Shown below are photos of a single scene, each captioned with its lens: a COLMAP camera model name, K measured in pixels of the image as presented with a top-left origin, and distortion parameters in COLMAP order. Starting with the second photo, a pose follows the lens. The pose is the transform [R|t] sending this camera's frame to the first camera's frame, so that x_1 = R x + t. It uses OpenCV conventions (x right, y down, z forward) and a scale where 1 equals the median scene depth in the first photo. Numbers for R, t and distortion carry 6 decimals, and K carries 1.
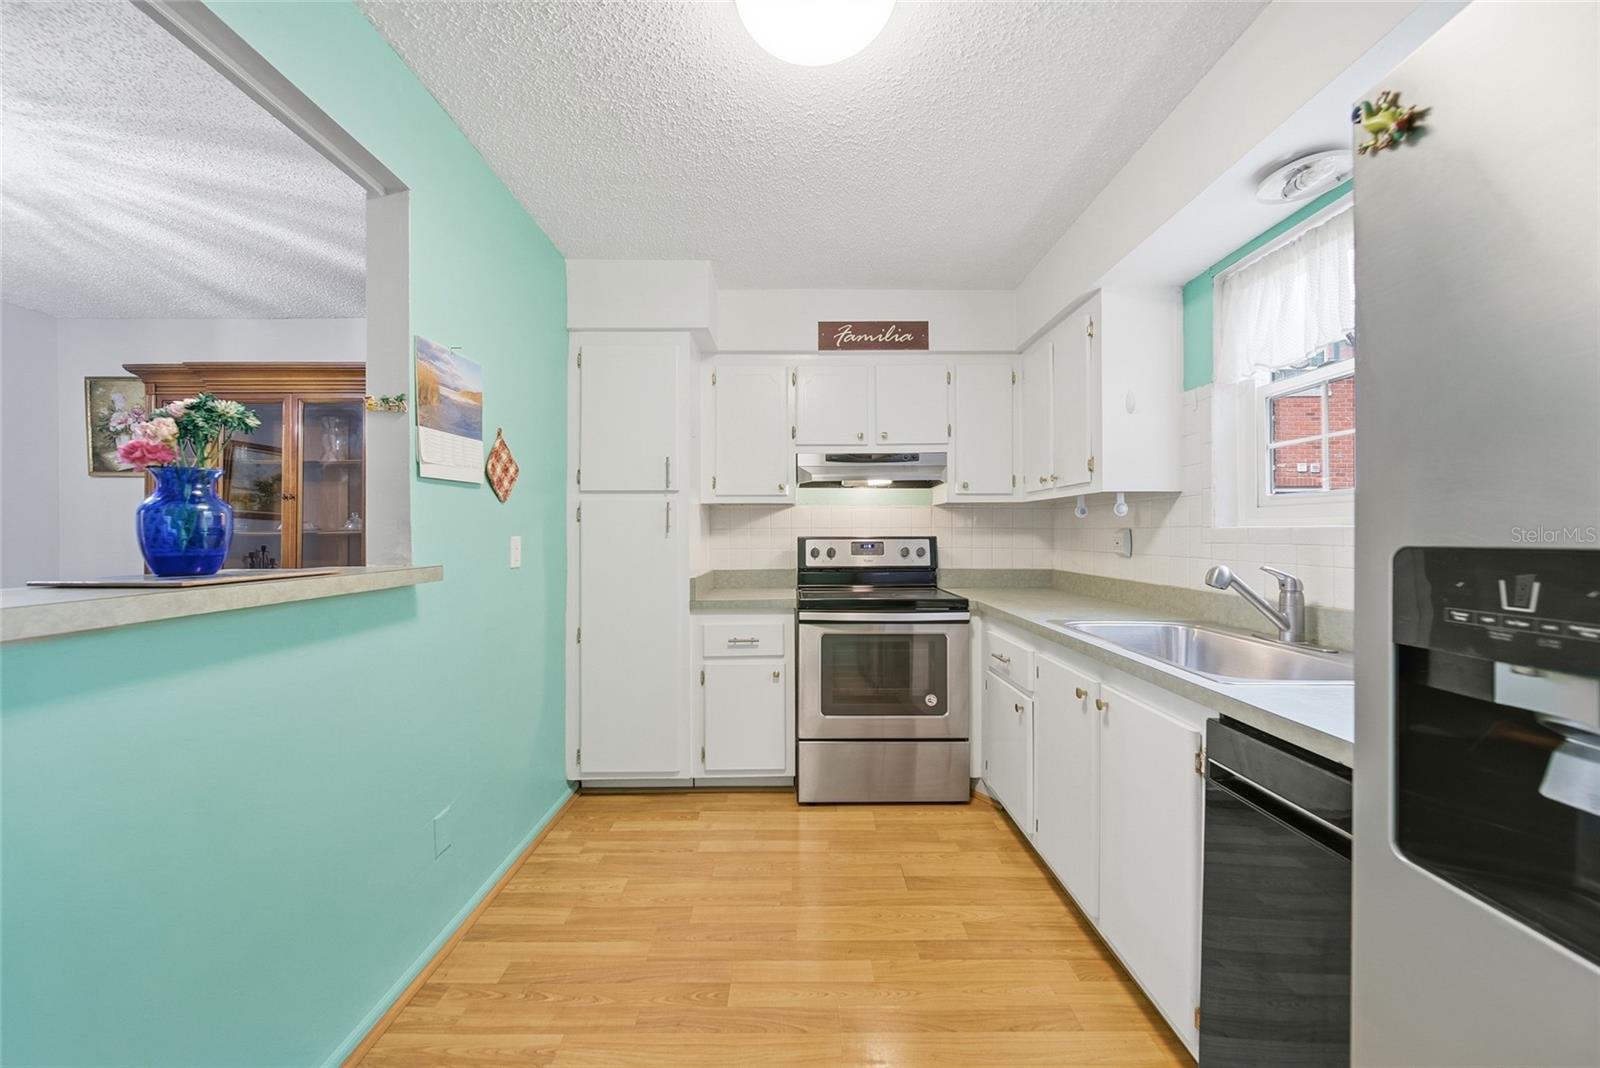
lens RADIAL K [[584.9, 0, 798.7], [0, 584.9, 529.2], [0, 0, 1]] dist [0.009623, -0.000045]
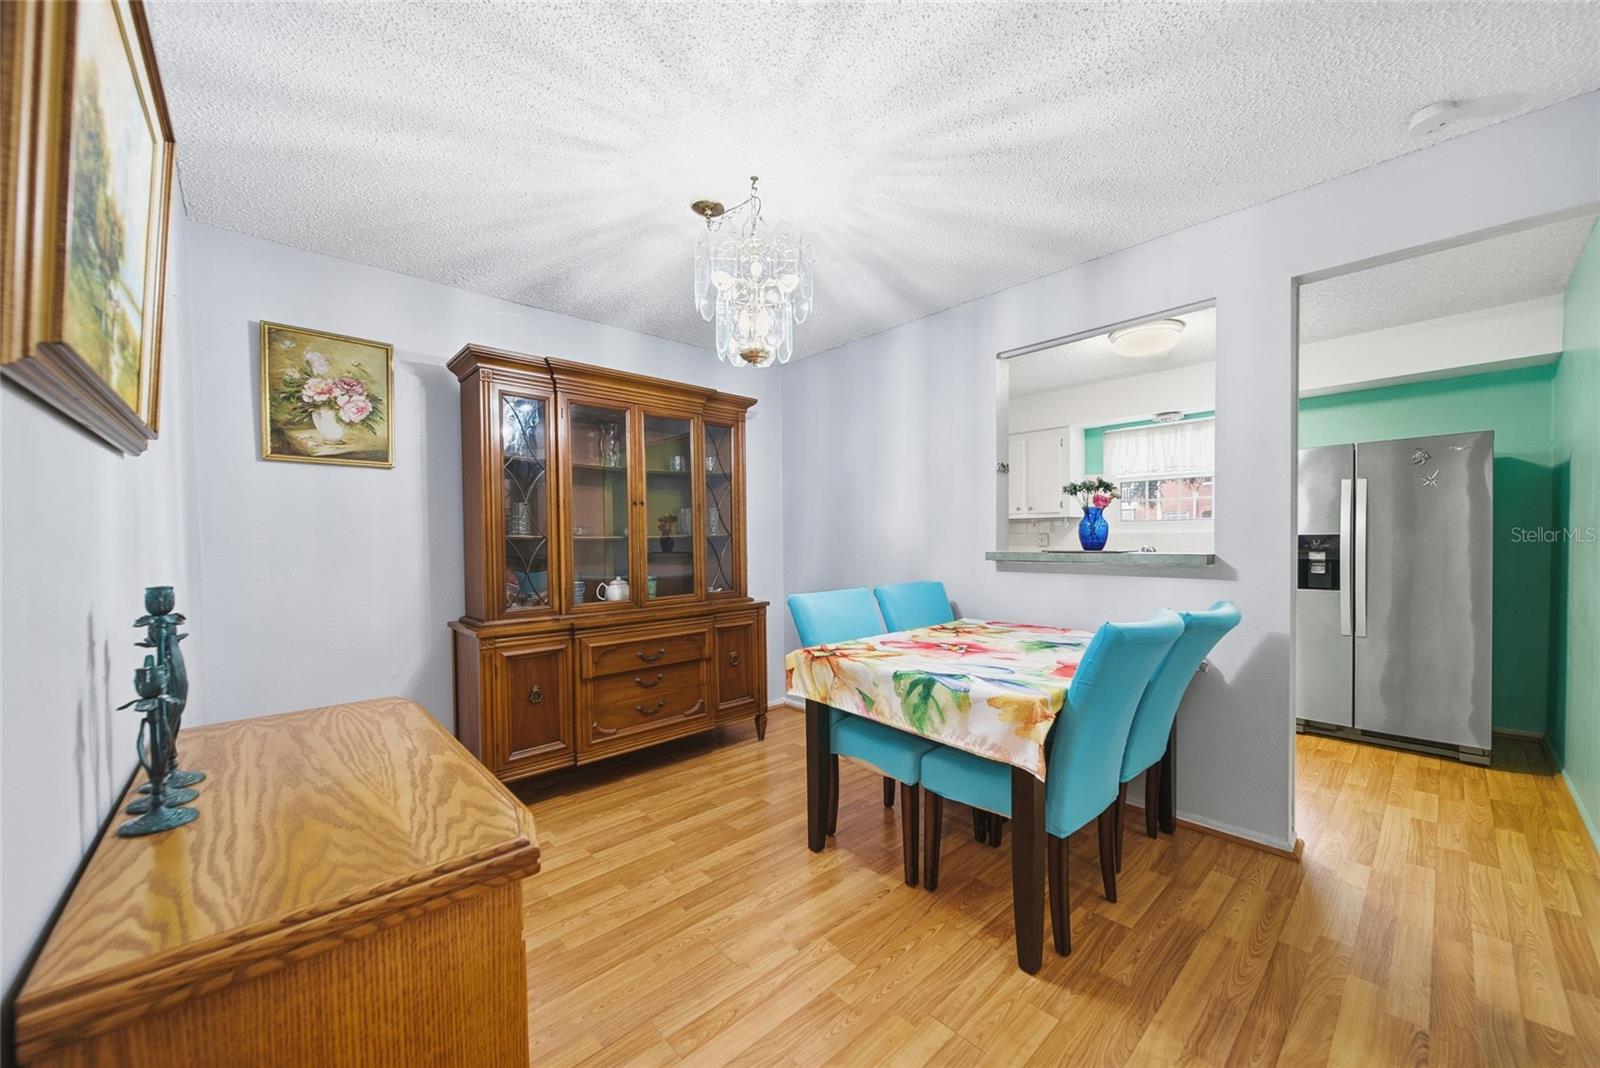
lens RADIAL K [[583.8, 0, 798.4], [0, 583.8, 528.0], [0, 0, 1]] dist [-0.007691, 0.000058]
pose [[0.735793, 0.006015, 0.677180, -1.303723], [0.001472, 0.999944, -0.010482, 0.001421], [-0.677205, 0.008710, 0.735743, 0.050930]]
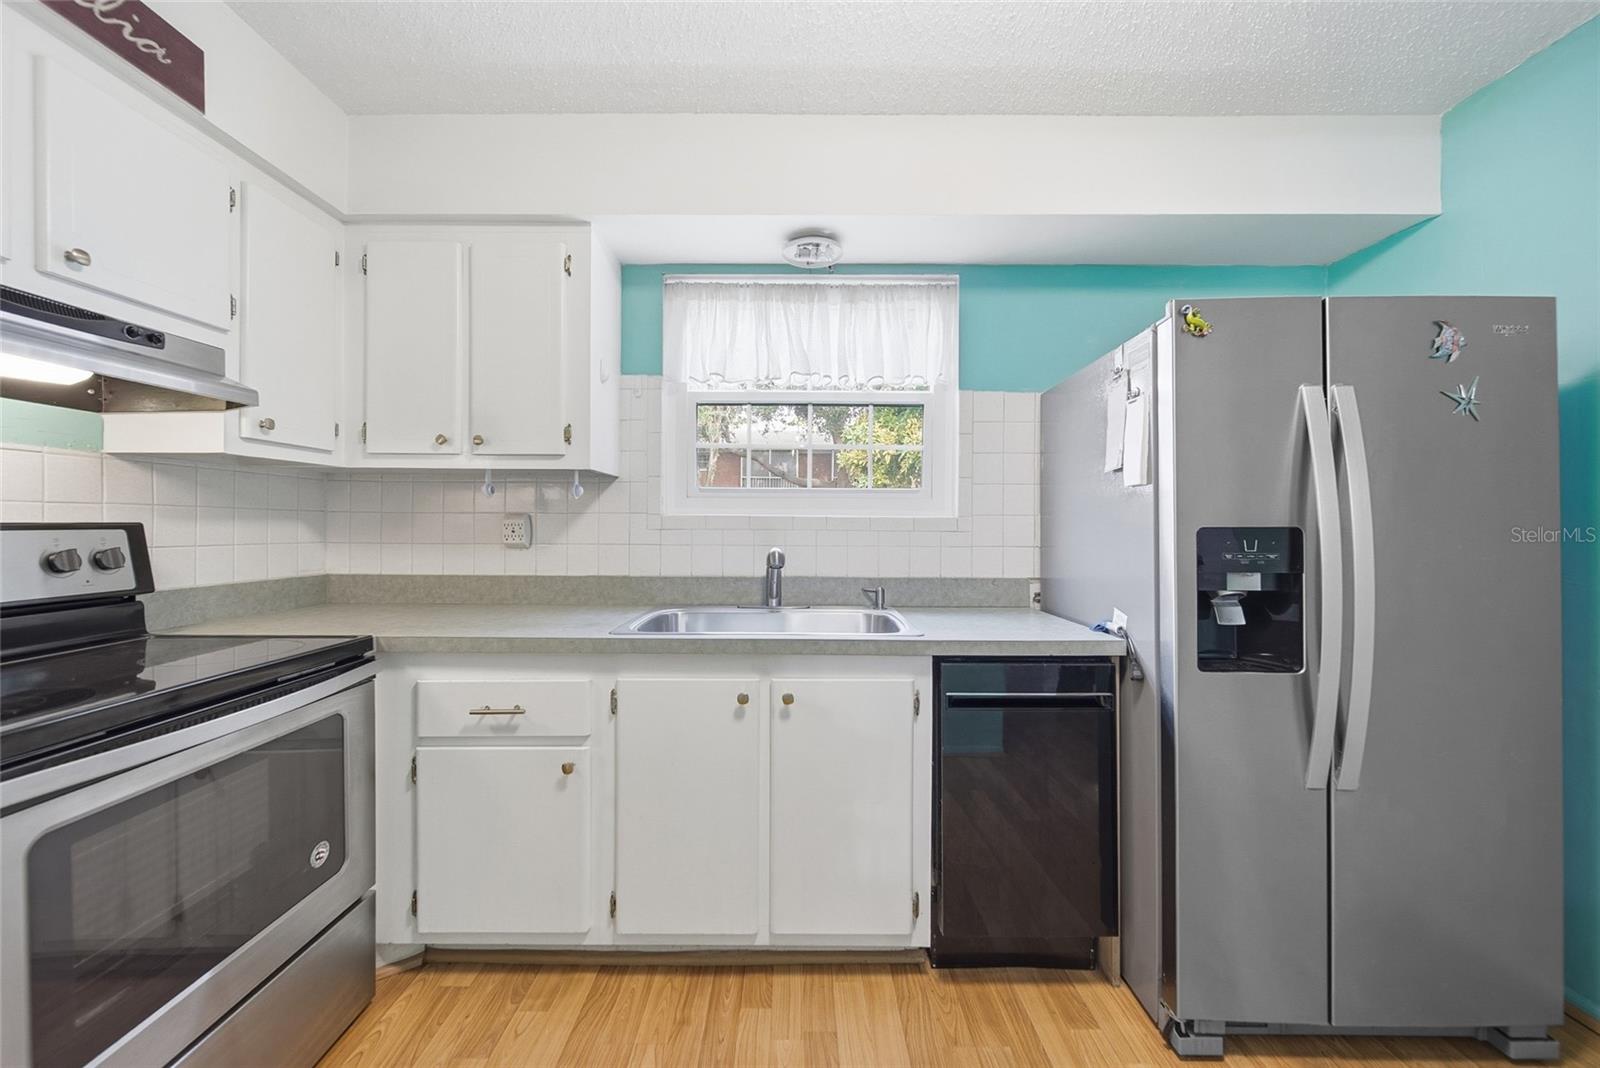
lens RADIAL K [[583.8, 0, 798.4], [0, 583.8, 528.0], [0, 0, 1]] dist [-0.007691, 0.000058]
pose [[-0.000300, -0.007266, 0.999974, -0.228105], [-0.011696, 0.999905, 0.007262, 0.007519], [-0.999932, -0.011694, -0.000385, 0.526940]]
